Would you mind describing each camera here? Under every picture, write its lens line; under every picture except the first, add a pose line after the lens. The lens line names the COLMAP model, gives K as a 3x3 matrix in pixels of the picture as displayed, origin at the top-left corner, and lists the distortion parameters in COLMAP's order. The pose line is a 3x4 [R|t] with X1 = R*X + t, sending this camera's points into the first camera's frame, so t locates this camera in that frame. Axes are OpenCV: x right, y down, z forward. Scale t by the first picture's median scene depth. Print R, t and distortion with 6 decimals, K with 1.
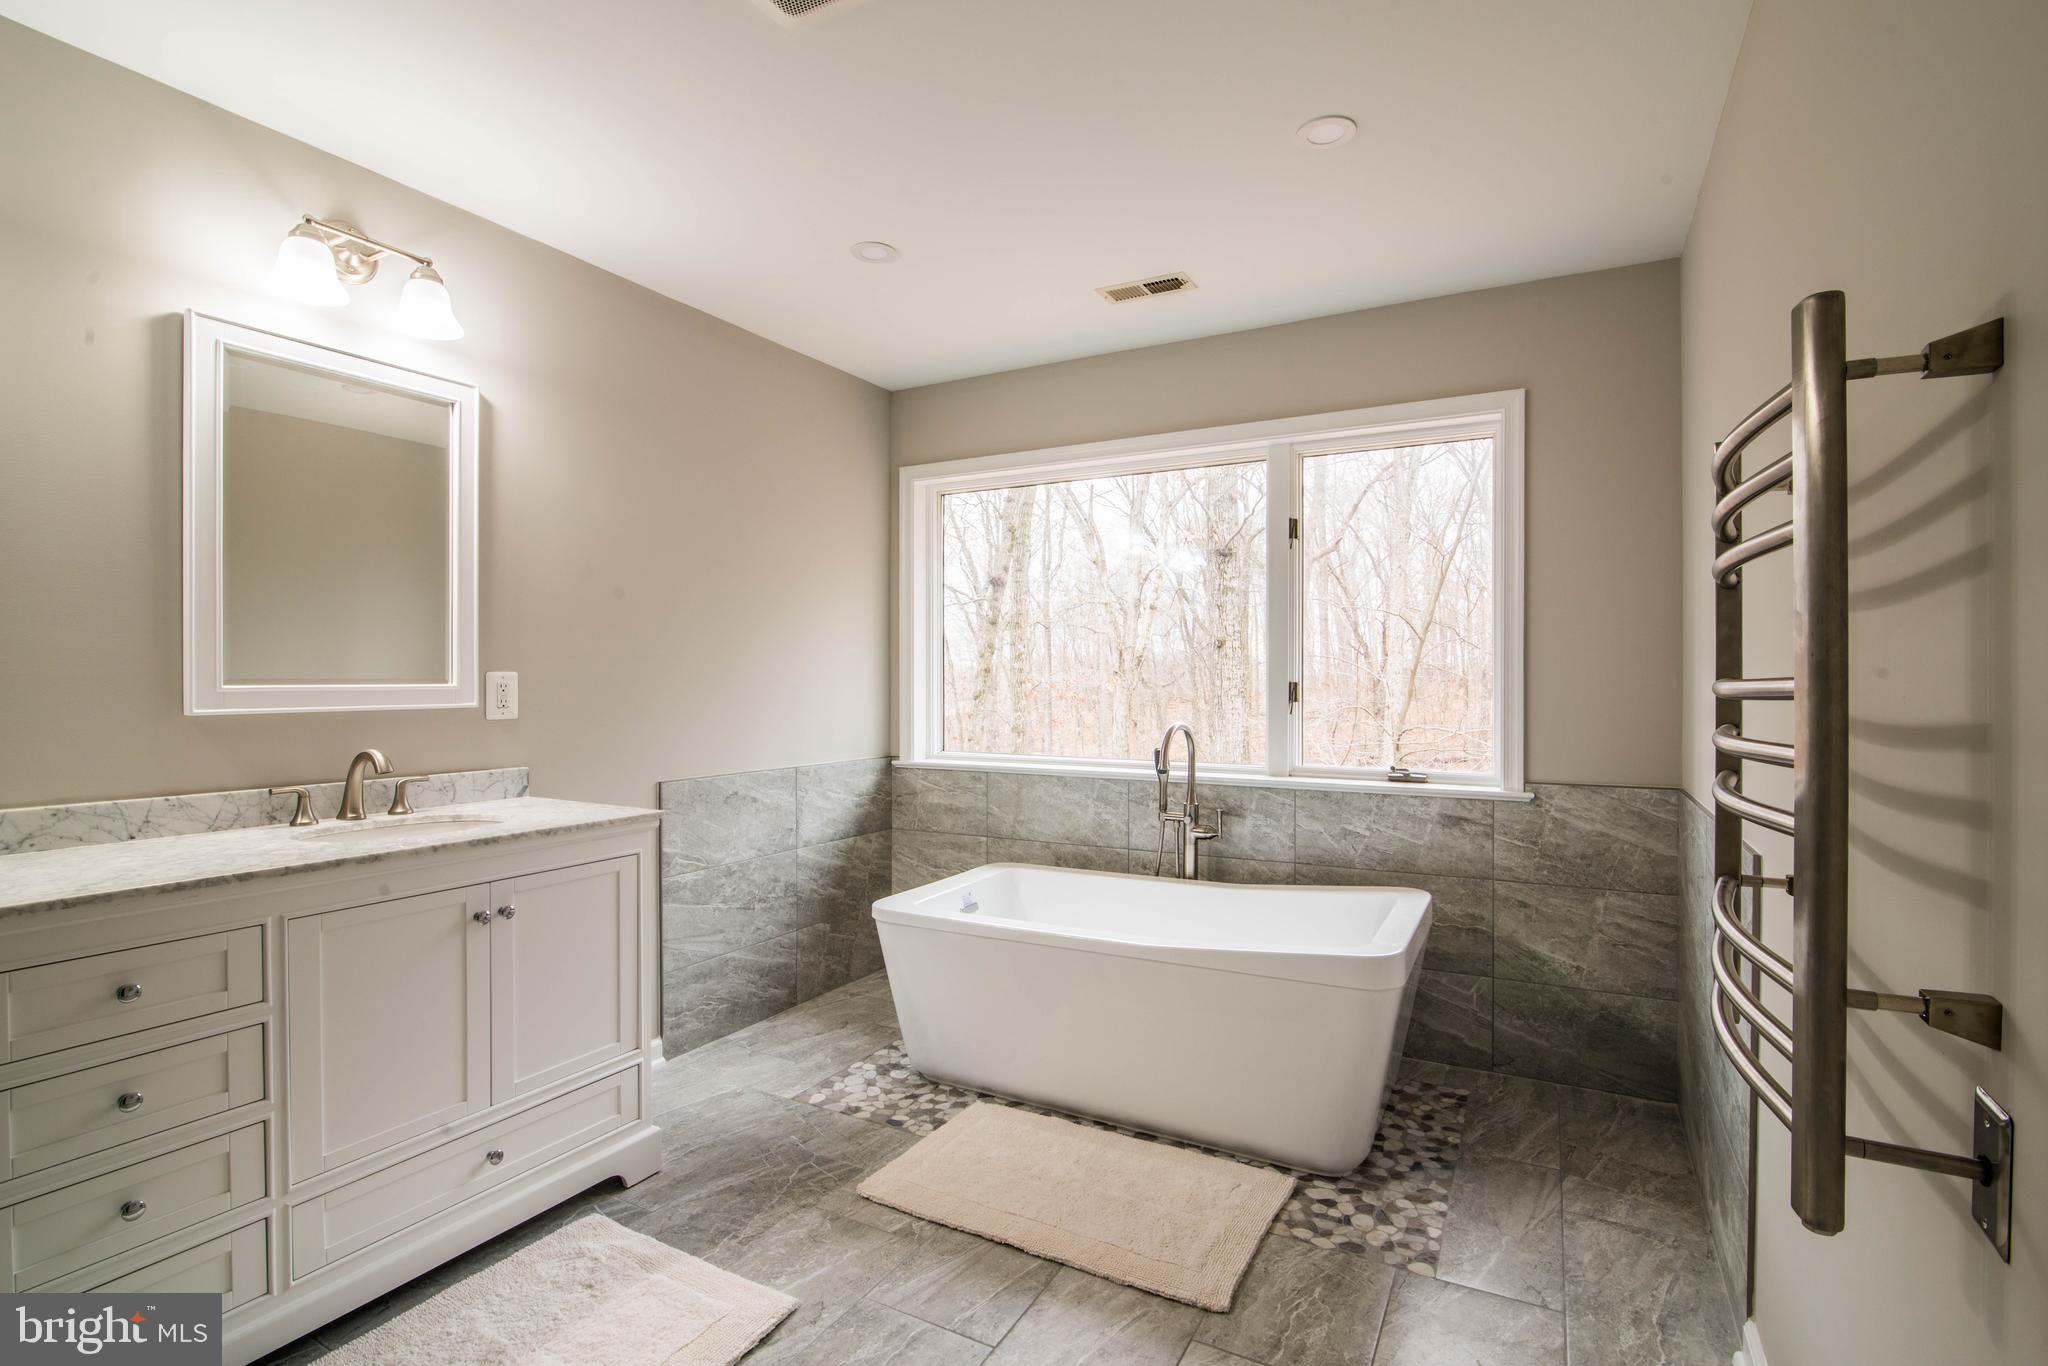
lens RADIAL K [[940.1, 0, 1019.0], [0, 940.1, 691.7], [0, 0, 1]] dist [-0.019492, 0.000917]
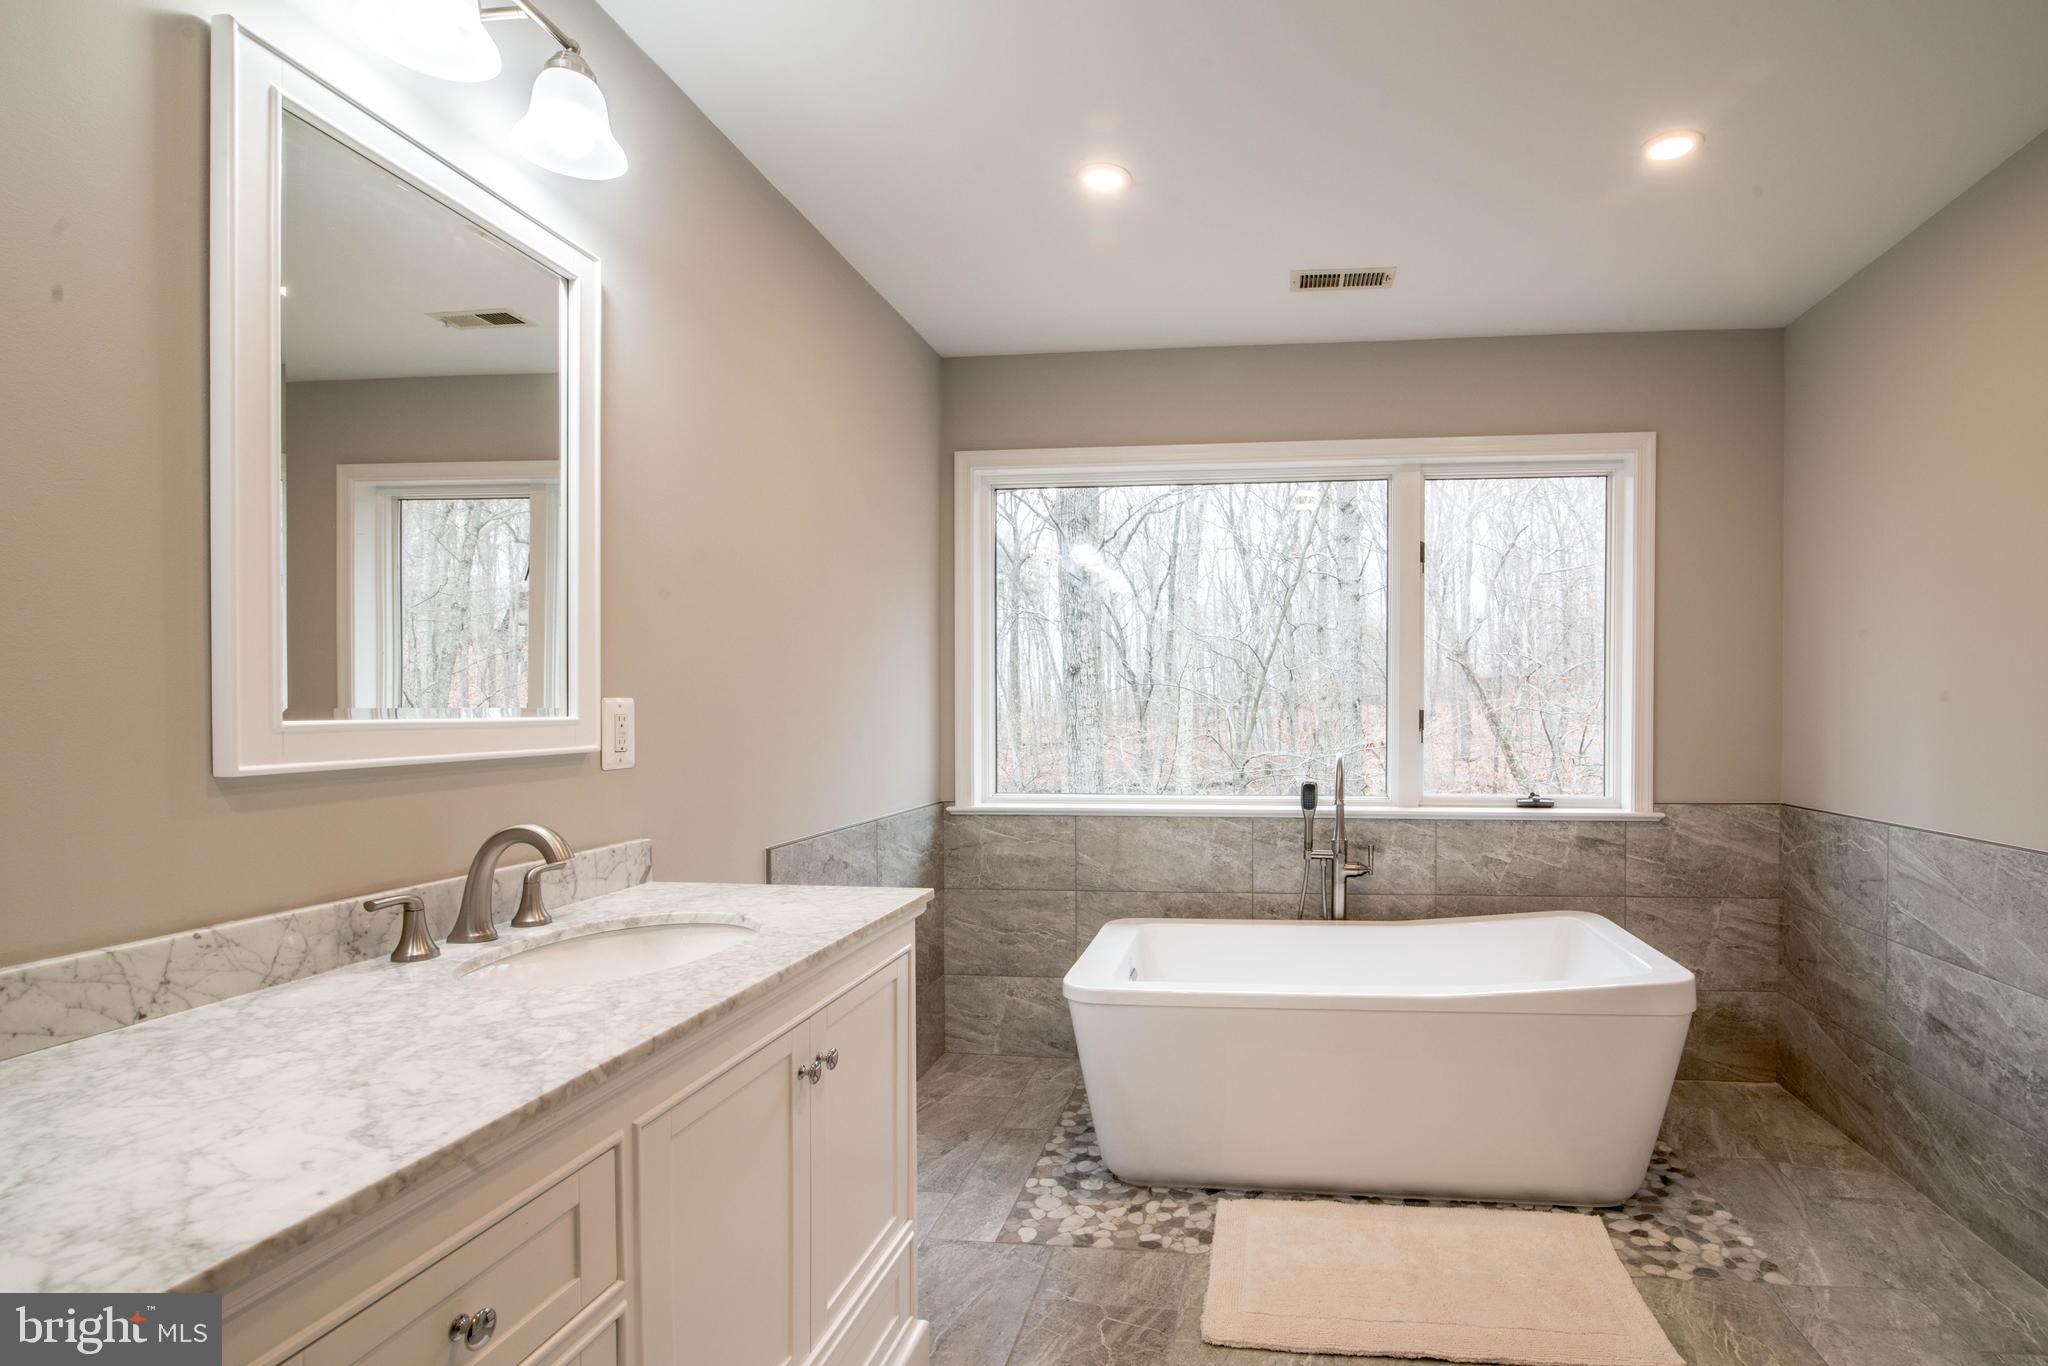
lens RADIAL K [[976.9, 0, 1022.7], [0, 976.9, 734.2], [0, 0, 1]] dist [-0.022719, 0.001078]
pose [[0.927714, -0.012319, 0.373087, -0.535286], [0.007629, 0.999872, 0.014044, -0.002579], [-0.373213, -0.010182, 0.927690, 0.245417]]
